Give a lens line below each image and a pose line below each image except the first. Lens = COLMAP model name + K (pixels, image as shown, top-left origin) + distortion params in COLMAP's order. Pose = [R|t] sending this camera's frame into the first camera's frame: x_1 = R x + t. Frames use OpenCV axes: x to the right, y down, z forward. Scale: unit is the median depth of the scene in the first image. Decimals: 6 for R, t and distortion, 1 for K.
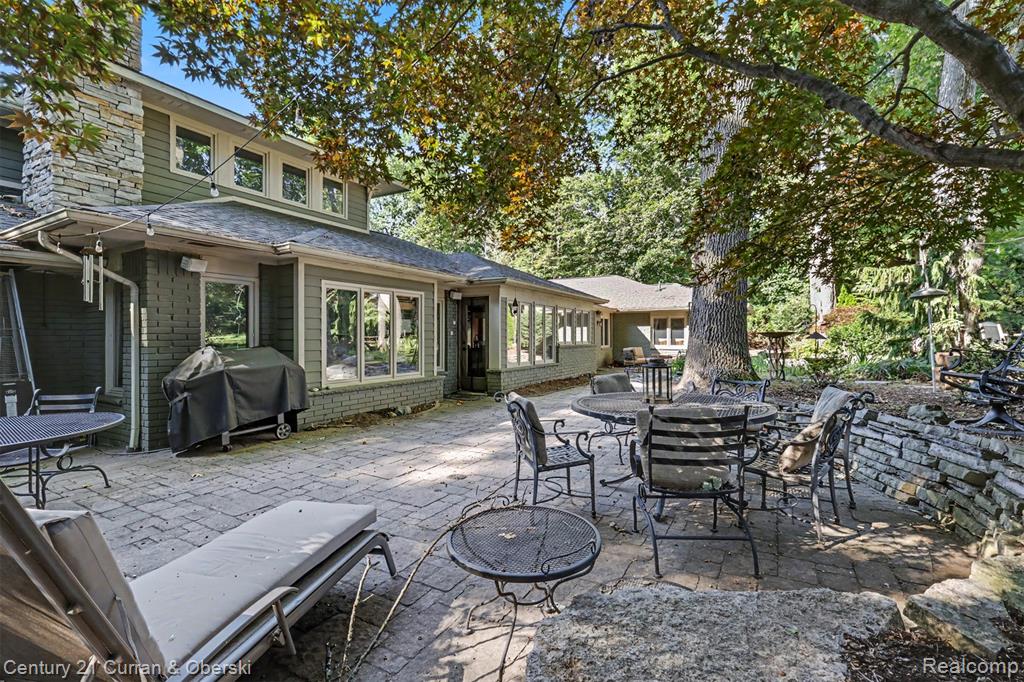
lens RADIAL K [[446.7, 0, 512.0], [0, 446.7, 341.0], [0, 0, 1]] dist [0.013404, 0.000061]
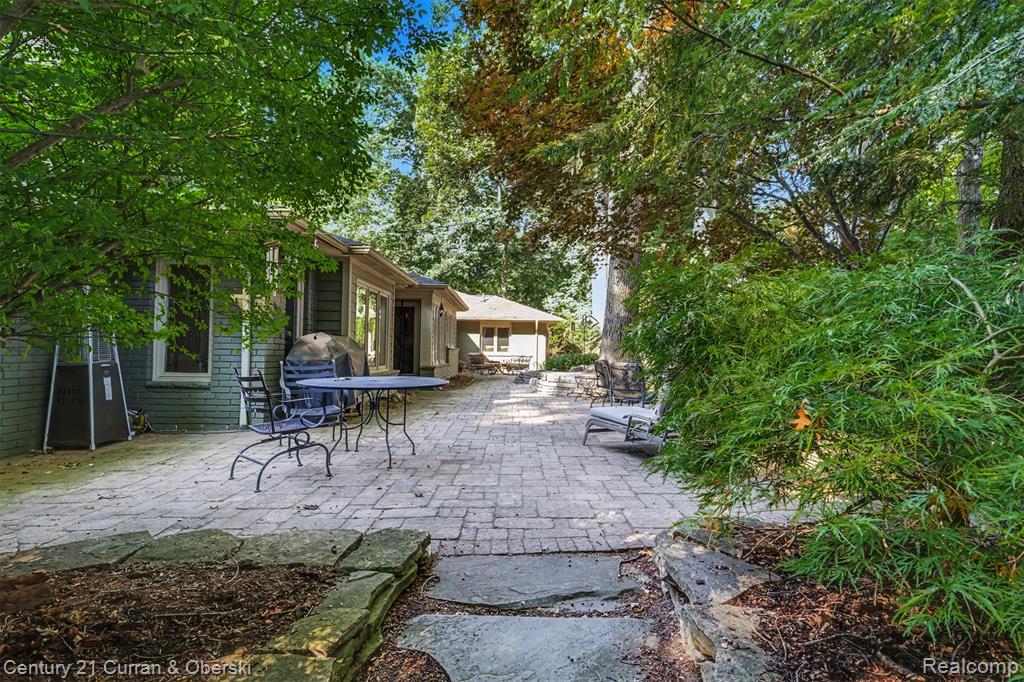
lens RADIAL K [[507.7, 0, 512.0], [0, 507.7, 341.0], [0, 0, 1]] dist [-0.002434, -0.000131]
pose [[0.862300, 0.025551, 0.505753, -0.241895], [-0.013234, 0.999522, -0.027933, 0.016756], [-0.506225, 0.017394, 0.862226, -0.092276]]
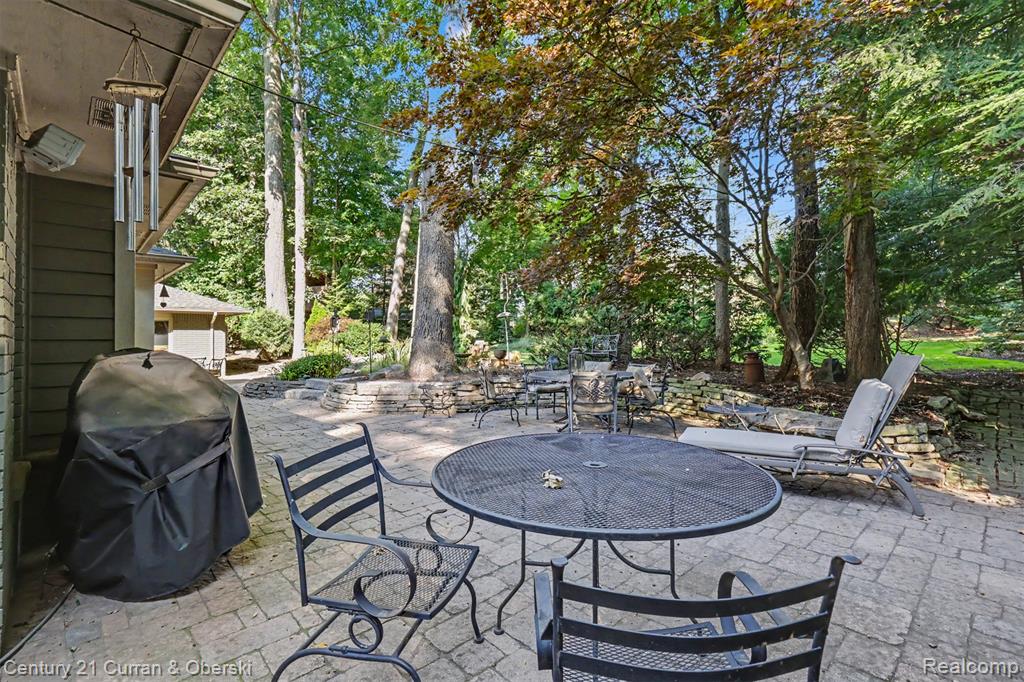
lens RADIAL K [[468.6, 0, 512.0], [0, 468.6, 341.0], [0, 0, 1]] dist [0.000690, 0.000116]
pose [[0.270617, 0.000442, 0.962687, -0.275843], [0.018523, 0.999812, -0.005666, 0.003411], [-0.962509, 0.019365, 0.270559, 0.143352]]
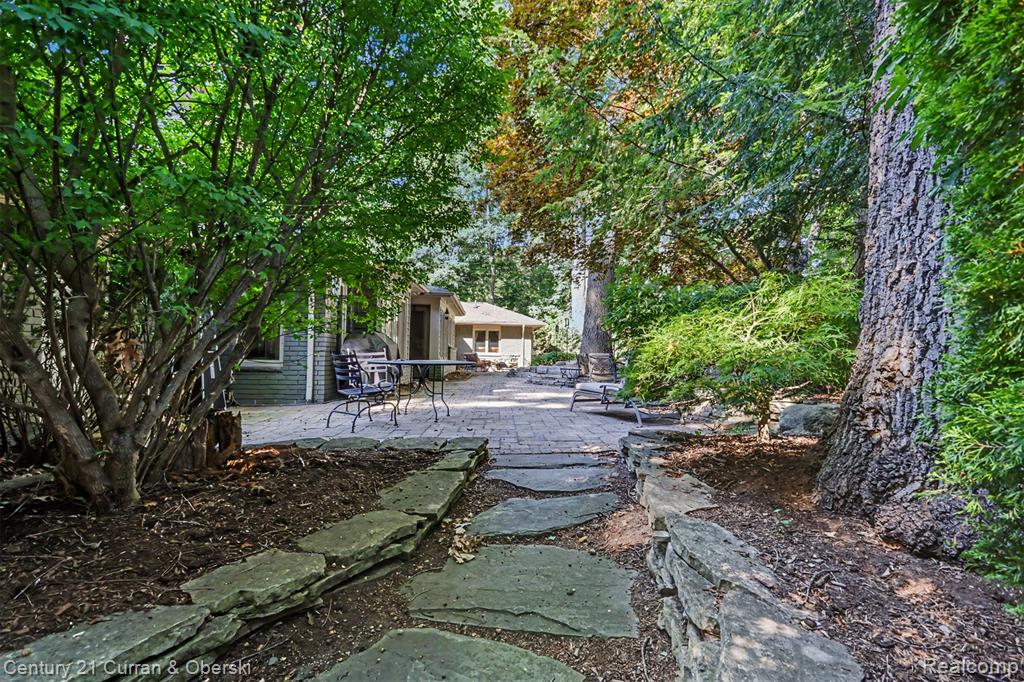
lens RADIAL K [[478.1, 0, 512.0], [0, 478.1, 341.0], [0, 0, 1]] dist [0.000232, 0.000013]
pose [[0.843960, 0.033164, 0.535380, -0.295472], [-0.014466, 0.999131, -0.039088, 0.027824], [-0.536212, 0.025244, 0.843706, -0.149864]]
